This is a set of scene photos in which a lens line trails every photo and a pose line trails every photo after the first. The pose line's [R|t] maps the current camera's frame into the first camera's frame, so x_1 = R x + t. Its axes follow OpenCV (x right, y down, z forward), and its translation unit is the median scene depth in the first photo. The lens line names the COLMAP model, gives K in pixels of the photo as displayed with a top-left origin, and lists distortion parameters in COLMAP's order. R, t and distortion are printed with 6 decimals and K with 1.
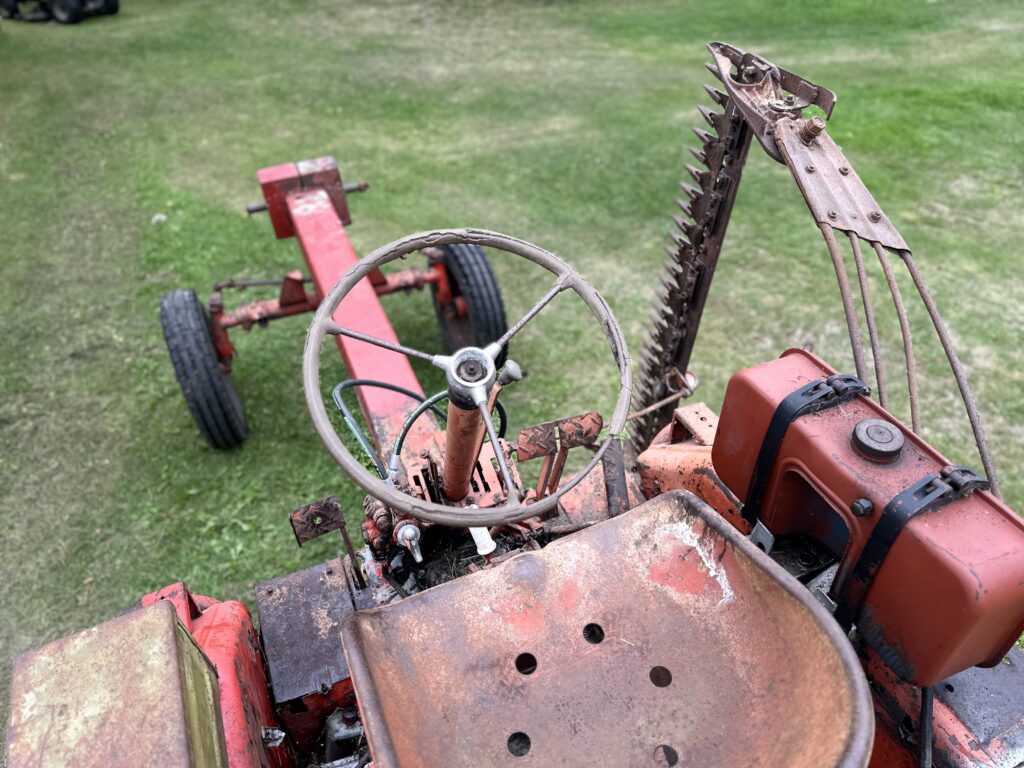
lens RADIAL K [[718.6, 0, 511.4], [0, 718.6, 385.0], [0, 0, 1]] dist [-0.007436, -0.000983]
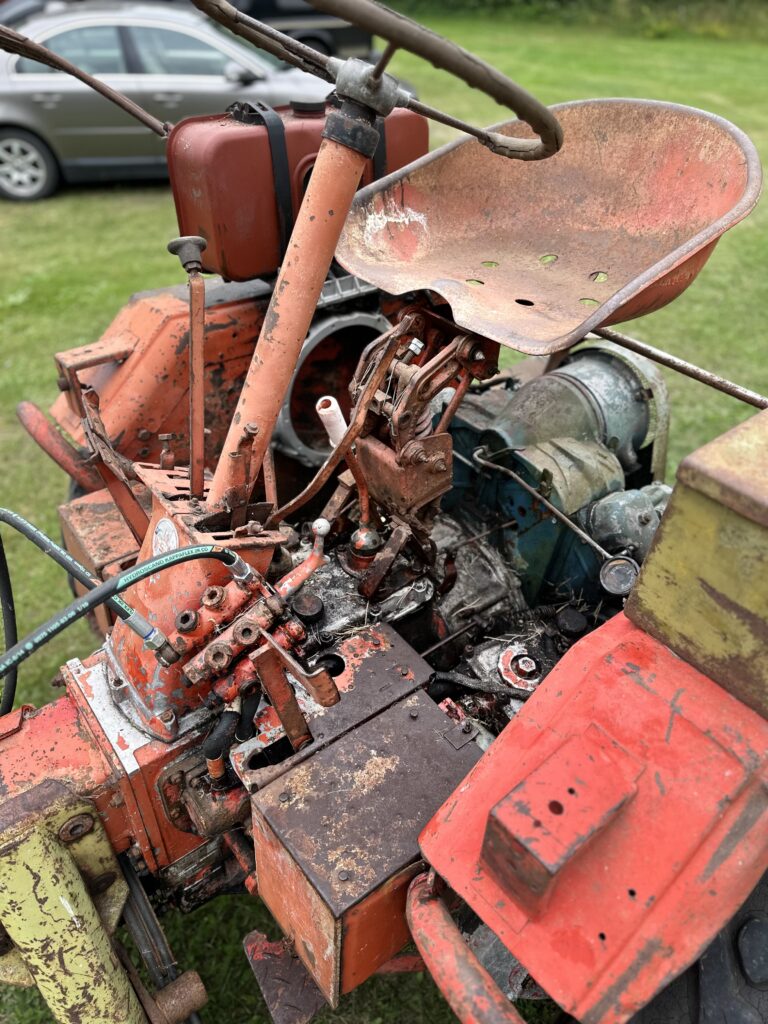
lens RADIAL K [[718.6, 0, 383.3], [0, 718.6, 510.6], [0, 0, 1]] dist [-0.007436, -0.000983]
pose [[-0.258592, -0.602284, 0.755238, -0.613000], [0.622216, 0.494186, 0.607147, -0.170635], [-0.738903, 0.626924, 0.246958, 0.695226]]
